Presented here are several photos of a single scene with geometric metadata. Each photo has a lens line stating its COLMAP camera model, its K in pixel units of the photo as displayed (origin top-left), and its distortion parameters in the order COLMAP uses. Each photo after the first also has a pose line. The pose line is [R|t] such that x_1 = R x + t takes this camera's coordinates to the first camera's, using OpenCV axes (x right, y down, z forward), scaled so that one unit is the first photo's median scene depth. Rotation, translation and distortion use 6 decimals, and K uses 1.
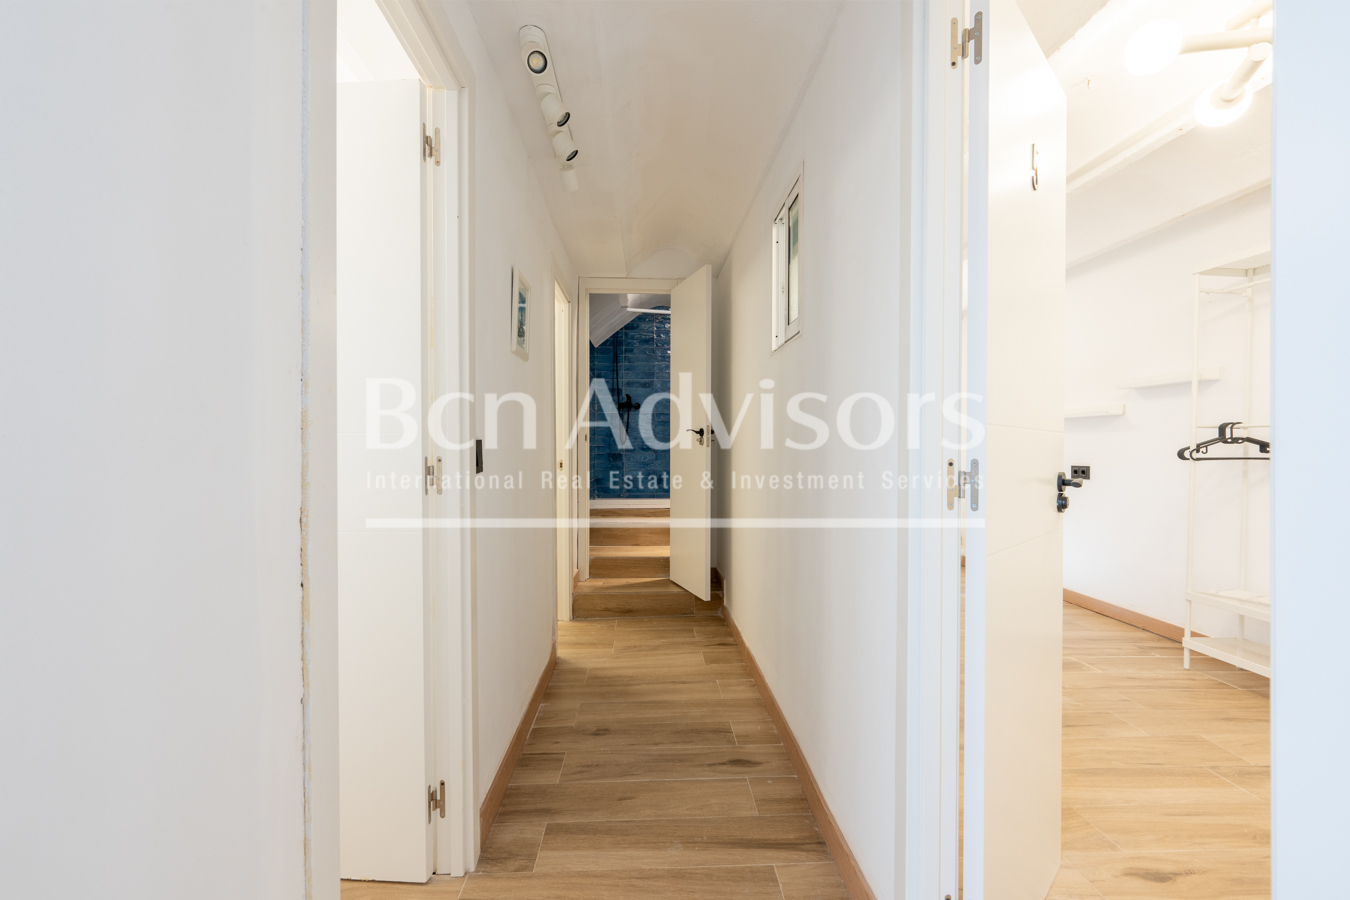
lens RADIAL K [[590.1, 0, 674.9], [0, 590.1, 447.5], [0, 0, 1]] dist [0.000366, 0.000387]
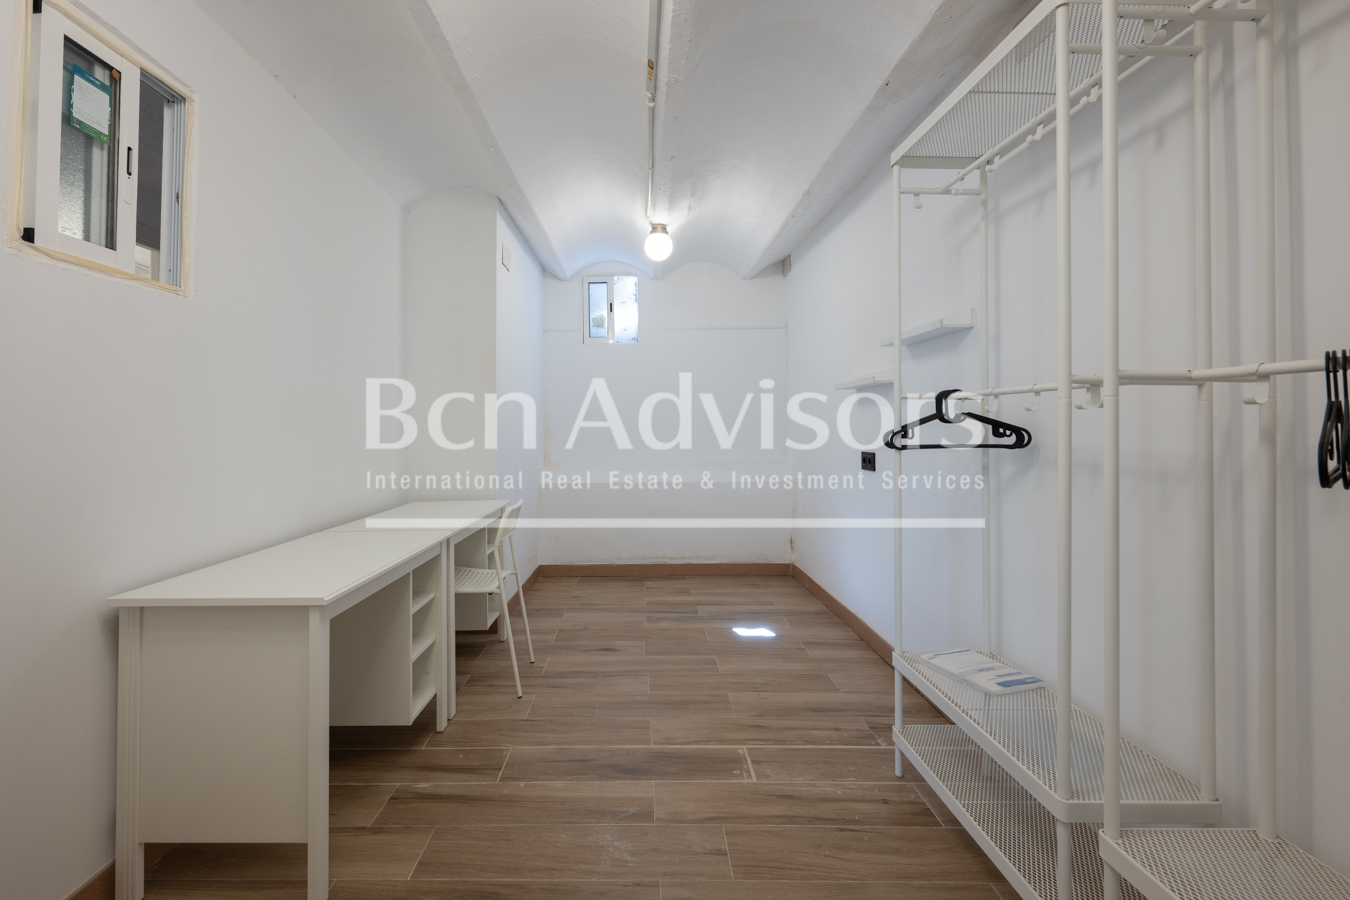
lens RADIAL K [[590.1, 0, 648.5], [0, 590.1, 413.5], [0, 0, 1]] dist [0.000366, 0.000387]
pose [[0.998067, -0.013406, -0.060681, 0.650621], [0.011444, 0.999404, -0.032562, 0.000032], [0.061082, 0.031805, 0.997626, 0.337937]]
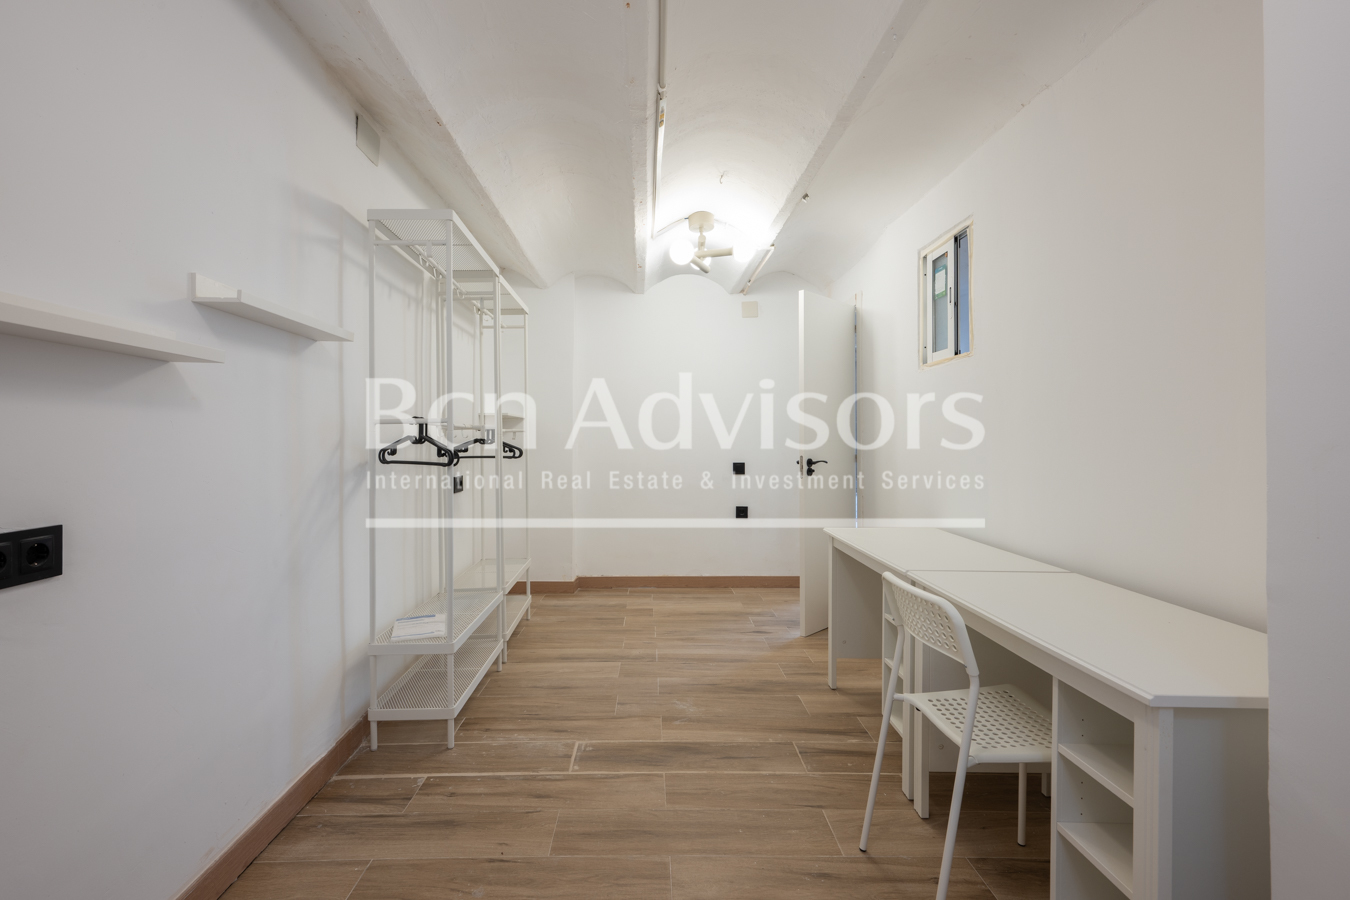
lens RADIAL K [[590.1, 0, 668.8], [0, 590.1, 449.8], [0, 0, 1]] dist [0.000366, 0.000387]
pose [[-0.999284, -0.003242, 0.037705, 0.575255], [-0.002482, 0.999793, 0.020189, -0.016322], [-0.037762, 0.020081, -0.999085, 1.752557]]
